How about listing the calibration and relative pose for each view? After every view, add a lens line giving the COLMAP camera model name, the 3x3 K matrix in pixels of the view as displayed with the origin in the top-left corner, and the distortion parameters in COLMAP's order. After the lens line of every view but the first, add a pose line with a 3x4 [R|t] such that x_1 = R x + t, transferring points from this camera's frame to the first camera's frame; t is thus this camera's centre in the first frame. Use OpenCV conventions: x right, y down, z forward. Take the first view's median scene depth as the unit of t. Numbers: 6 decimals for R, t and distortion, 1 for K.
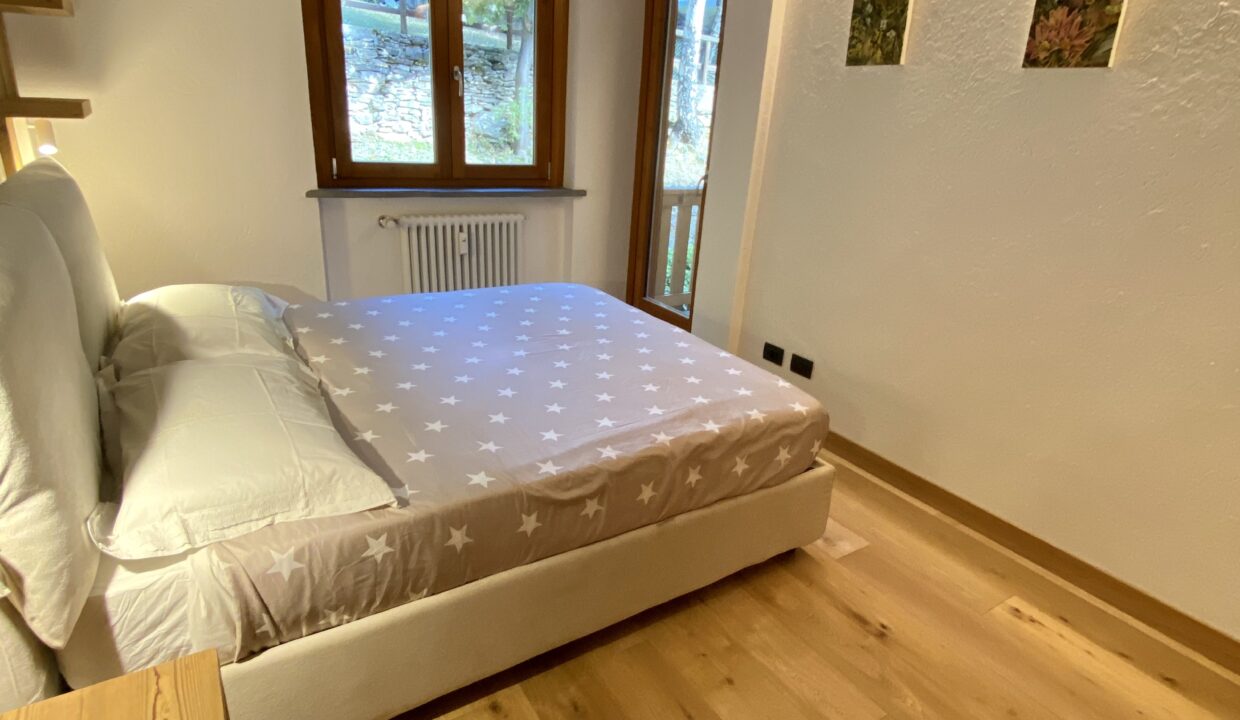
lens RADIAL K [[668.4, 0, 620.0], [0, 668.4, 360.0], [0, 0, 1]] dist [0.031869, -0.031838]
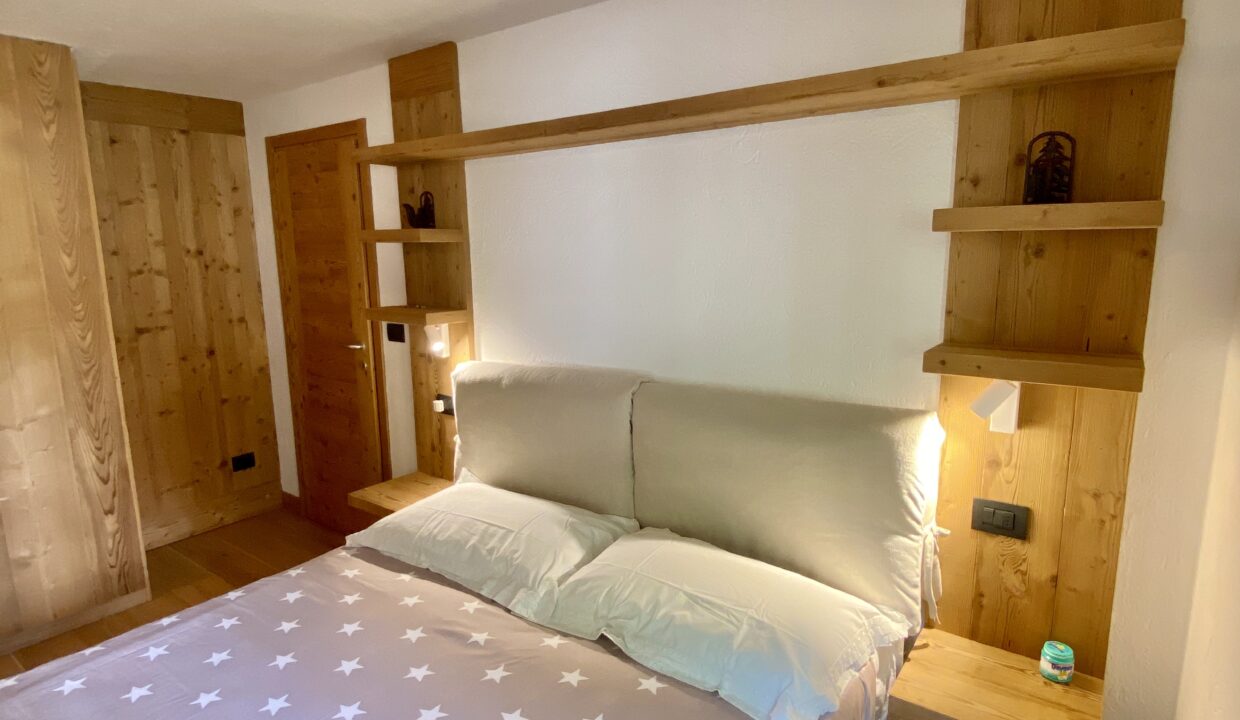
lens RADIAL K [[665.0, 0, 621.6], [0, 665.0, 357.6], [0, 0, 1]] dist [0.076237, -0.082647]
pose [[-0.934472, 0.007009, -0.355967, -0.212122], [-0.170531, 0.868849, 0.464780, -0.574761], [0.312539, 0.495027, -0.810720, 1.294602]]
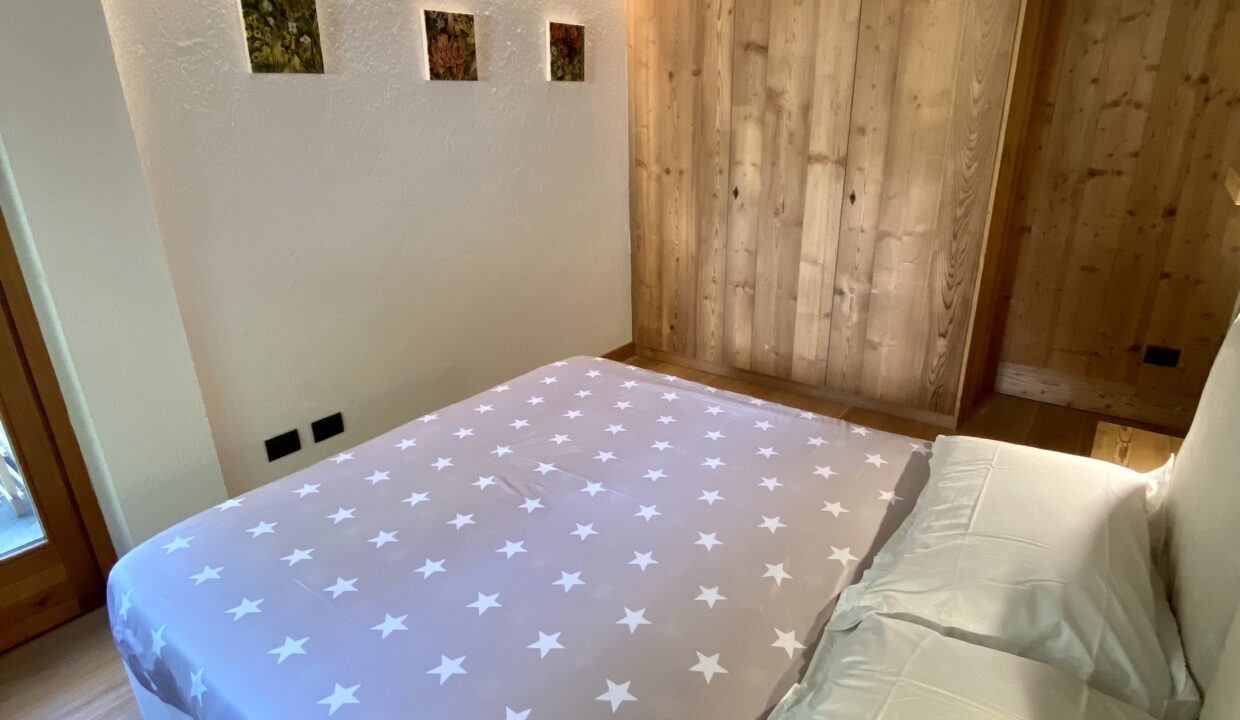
lens RADIAL K [[668.4, 0, 620.0], [0, 668.4, 360.0], [0, 0, 1]] dist [0.031869, -0.031838]
pose [[-0.333813, -0.386096, 0.859941, -0.684232], [0.335169, 0.804039, 0.491104, -0.440305], [-0.881040, 0.452162, -0.138991, 0.947003]]
